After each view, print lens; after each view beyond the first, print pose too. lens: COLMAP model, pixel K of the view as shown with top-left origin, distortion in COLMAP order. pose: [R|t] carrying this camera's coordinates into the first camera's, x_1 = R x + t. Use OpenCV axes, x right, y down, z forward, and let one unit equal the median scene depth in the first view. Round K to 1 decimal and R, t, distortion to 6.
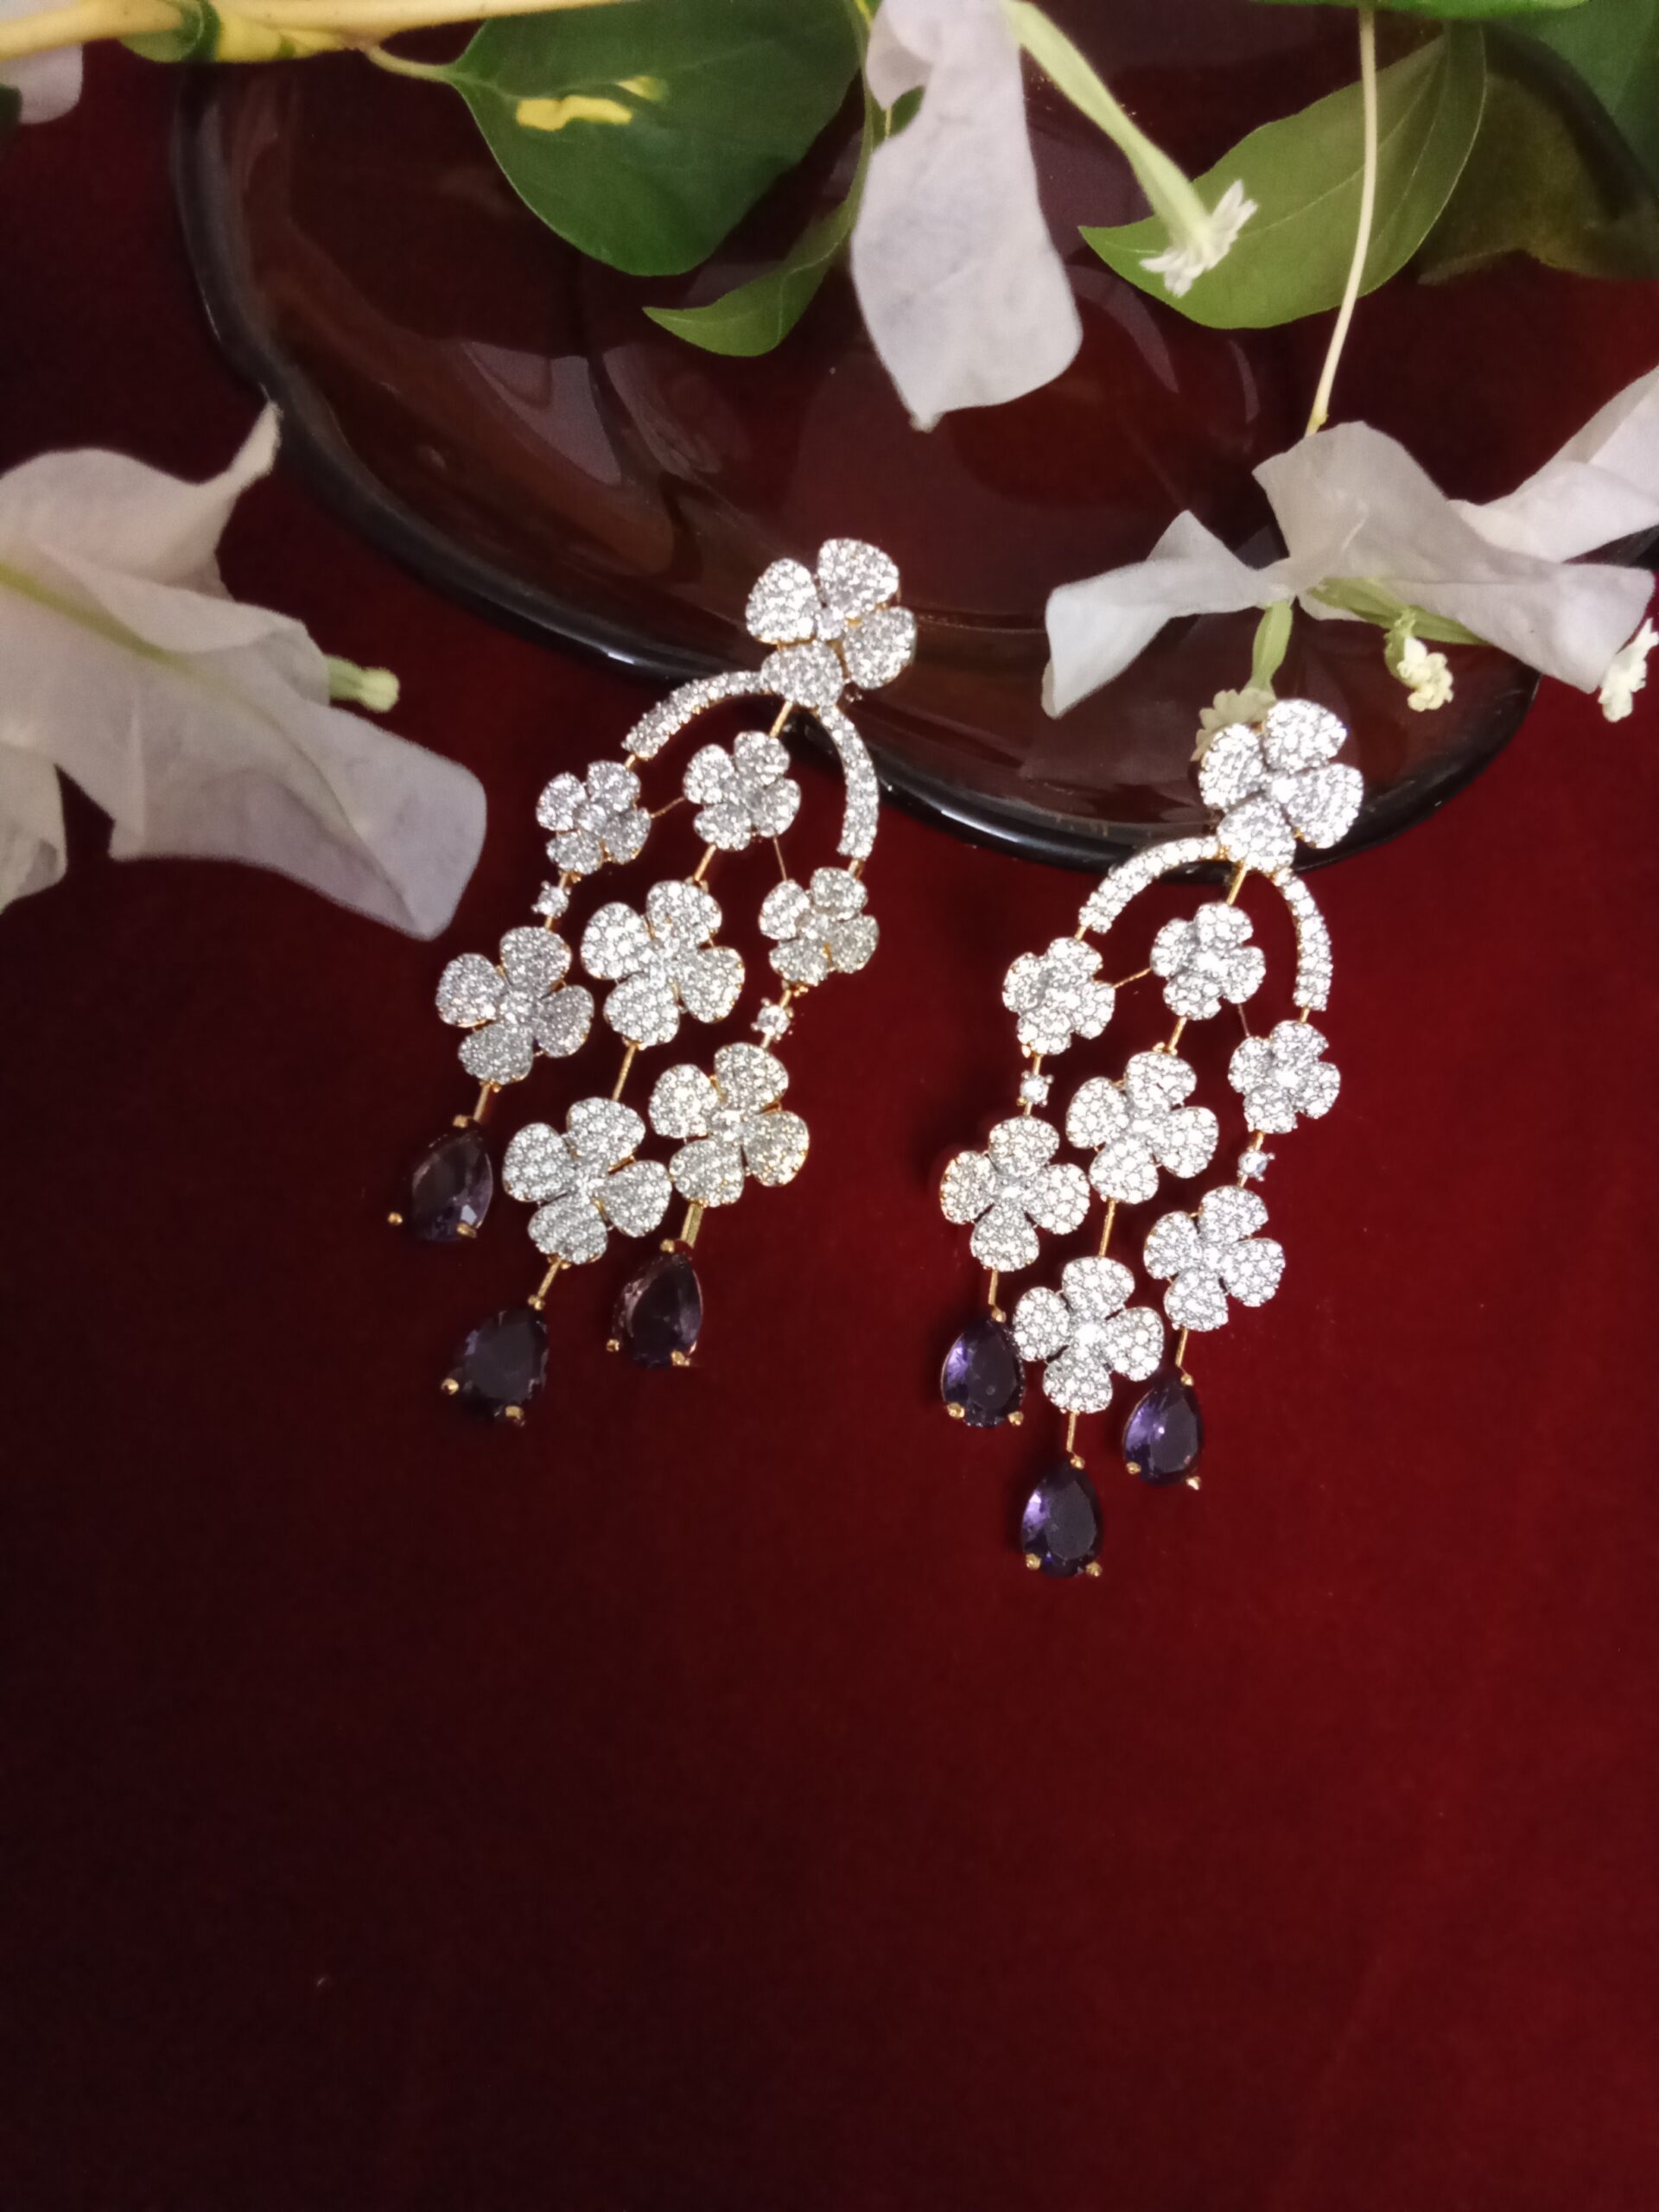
lens RADIAL K [[1648.5, 0, 829.5], [0, 1648.5, 1106.0], [0, 0, 1]] dist [0.068170, -0.138745]
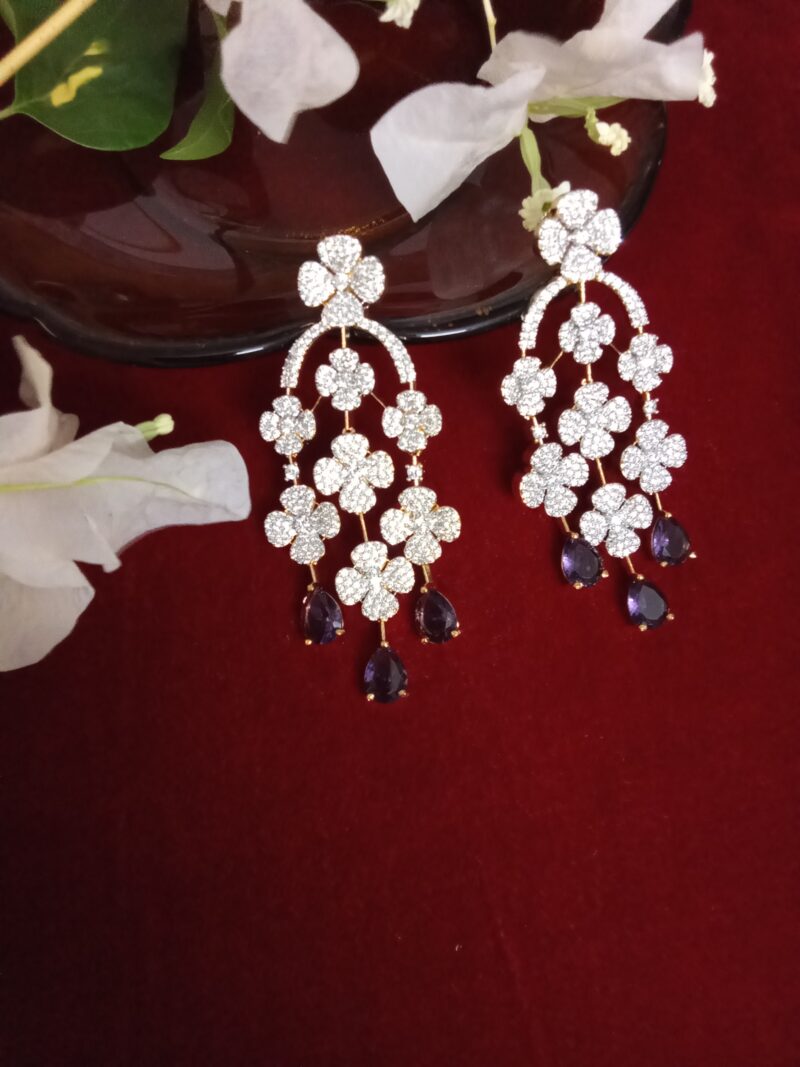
lens RADIAL K [[795.2, 0, 400.0], [0, 795.2, 533.5], [0, 0, 1]] dist [0.068170, -0.138745]
pose [[0.869965, -0.485874, -0.084186, -0.003638], [0.493102, 0.858311, 0.141958, -0.129858], [0.003284, -0.165011, 0.986286, 0.006899]]
